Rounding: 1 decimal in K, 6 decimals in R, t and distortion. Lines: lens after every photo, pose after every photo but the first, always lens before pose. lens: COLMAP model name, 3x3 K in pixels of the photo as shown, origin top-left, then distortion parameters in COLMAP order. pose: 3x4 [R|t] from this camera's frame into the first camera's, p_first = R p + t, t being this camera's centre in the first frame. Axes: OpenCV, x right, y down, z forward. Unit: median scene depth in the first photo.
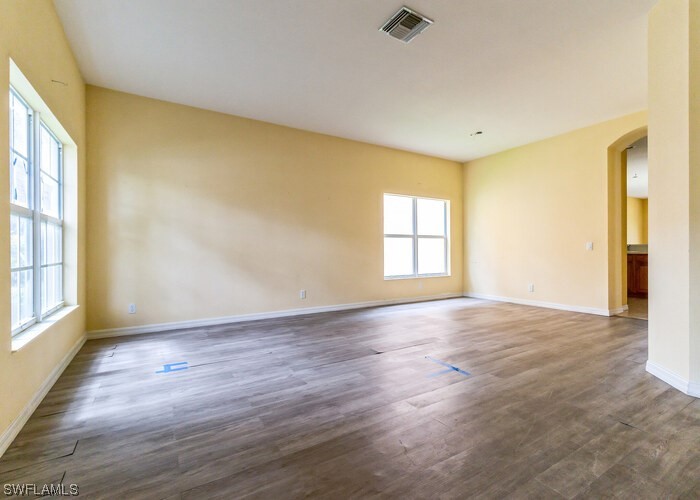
lens RADIAL K [[321.5, 0, 350.2], [0, 321.5, 248.7], [0, 0, 1]] dist [0.004674, 0.001395]
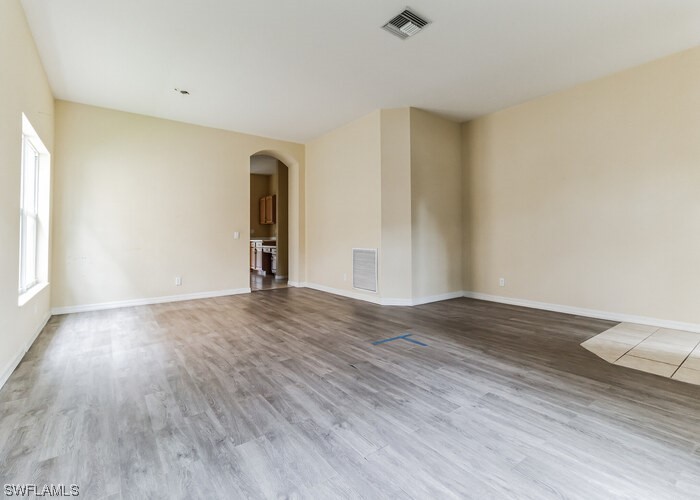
lens RADIAL K [[321.5, 0, 350.6], [0, 321.5, 248.5], [0, 0, 1]] dist [0.004674, 0.001395]
pose [[-0.079231, -0.032981, 0.996311, -1.033478], [0.005662, 0.999422, 0.033535, -0.000888], [-0.996840, 0.008299, -0.078999, 1.550277]]
